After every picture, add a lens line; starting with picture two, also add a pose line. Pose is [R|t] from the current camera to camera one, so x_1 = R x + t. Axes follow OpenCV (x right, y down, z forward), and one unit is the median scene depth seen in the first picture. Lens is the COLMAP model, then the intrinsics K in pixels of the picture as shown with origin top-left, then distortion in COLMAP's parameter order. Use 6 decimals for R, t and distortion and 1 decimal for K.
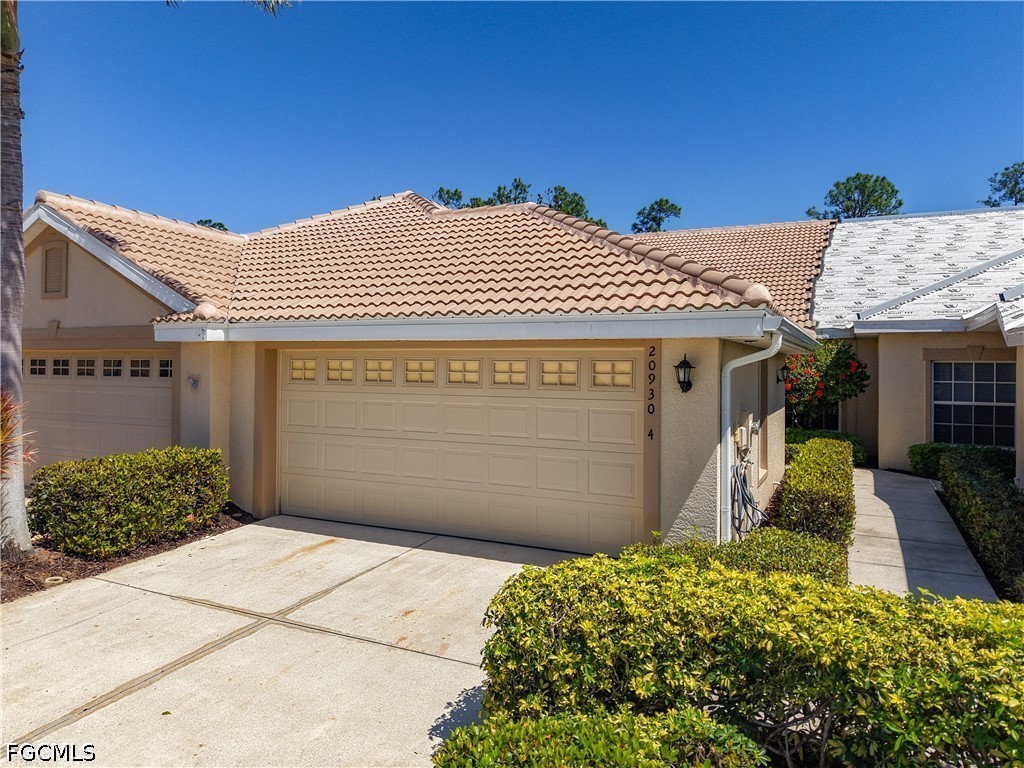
lens RADIAL K [[716.1, 0, 512.0], [0, 716.1, 384.0], [0, 0, 1]] dist [-0.034205, -0.000266]
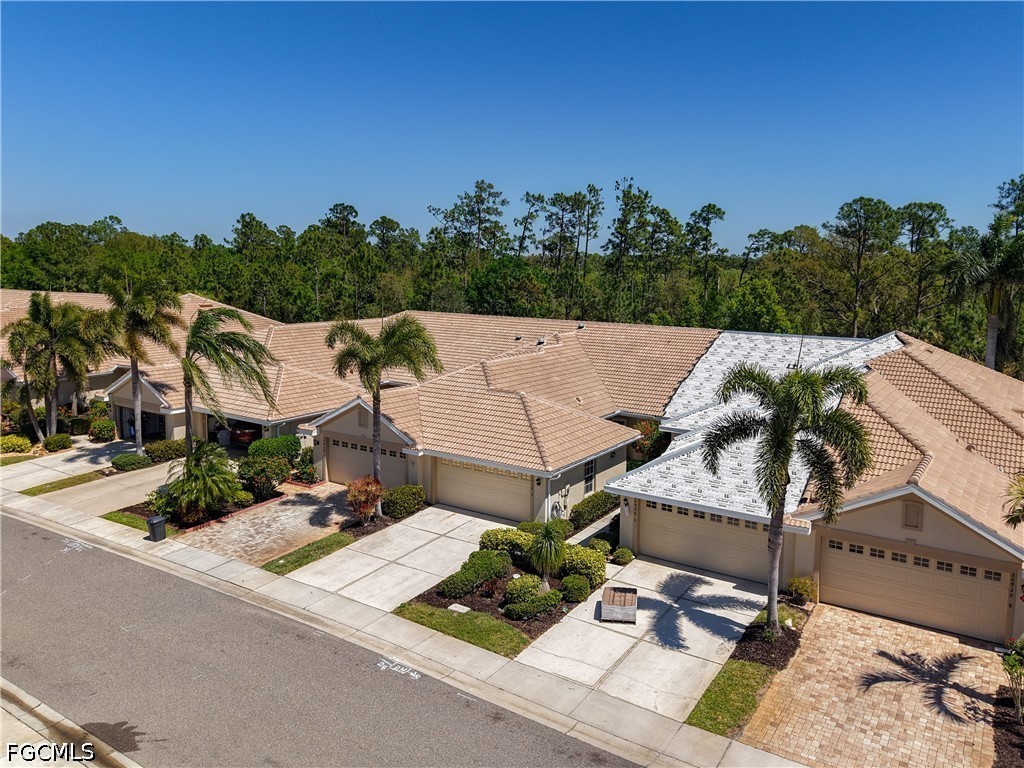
lens RADIAL K [[722.8, 0, 512.0], [0, 722.8, 384.0], [0, 0, 1]] dist [0.000413, 0.000163]
pose [[0.988674, 0.015167, -0.149312, 0.528136], [0.002288, 0.993242, 0.116038, -0.793149], [0.150063, -0.115066, 0.981958, -2.288781]]
